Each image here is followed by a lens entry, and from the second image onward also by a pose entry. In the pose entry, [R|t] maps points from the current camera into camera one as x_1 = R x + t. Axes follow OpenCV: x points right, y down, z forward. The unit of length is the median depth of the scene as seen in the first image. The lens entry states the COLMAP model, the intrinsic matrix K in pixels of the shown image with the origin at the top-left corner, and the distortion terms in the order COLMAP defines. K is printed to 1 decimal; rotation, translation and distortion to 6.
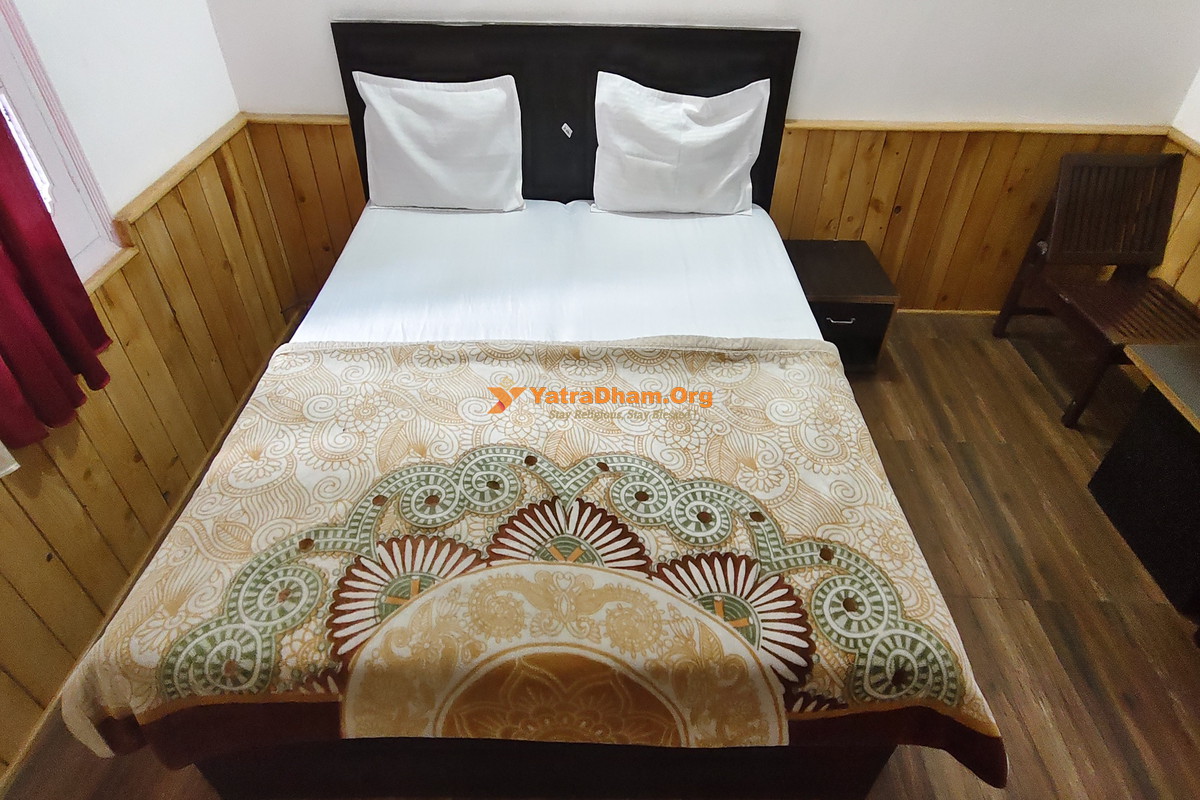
lens RADIAL K [[701.6, 0, 639.7], [0, 701.6, 470.3], [0, 0, 1]] dist [-0.043059, 0.043171]
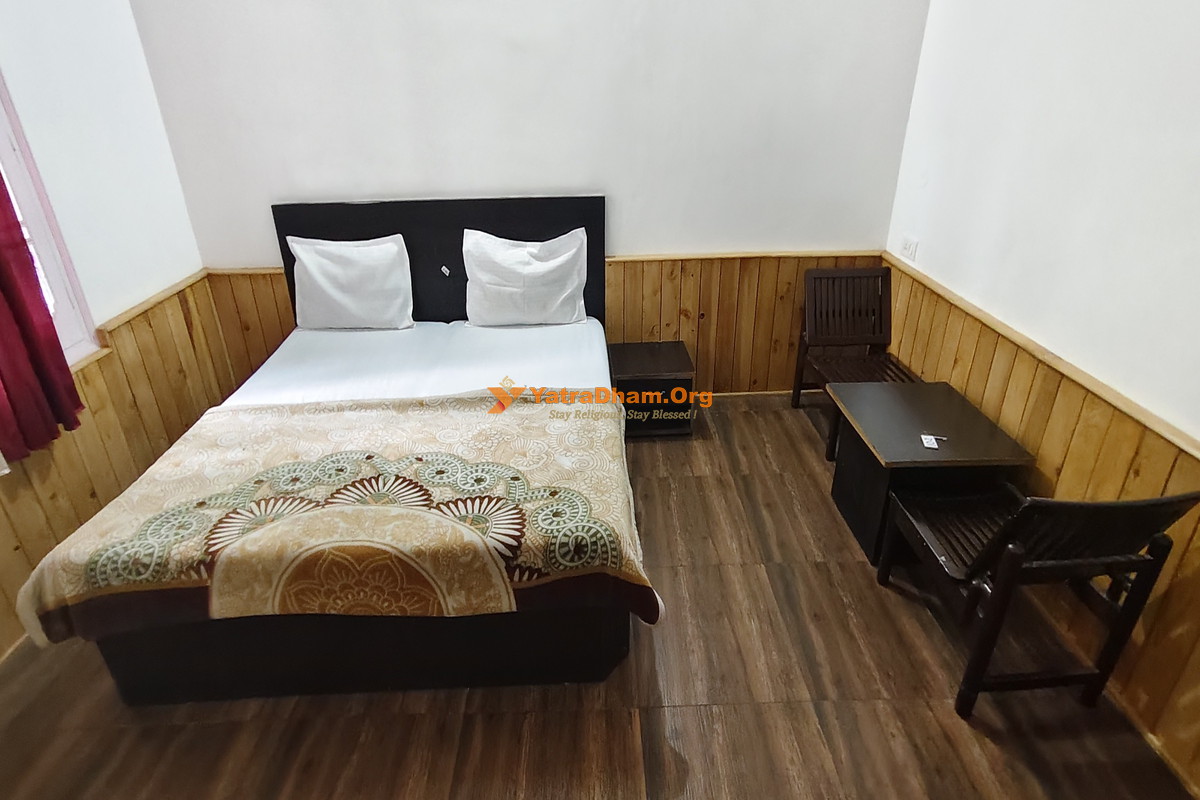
lens RADIAL K [[701.6, 0, 639.7], [0, 701.6, 470.3], [0, 0, 1]] dist [-0.043059, 0.043171]
pose [[0.998280, -0.050480, 0.029806, 0.351088], [0.055926, 0.972509, -0.226048, 0.361606], [-0.017576, 0.227326, 0.973660, -0.401516]]
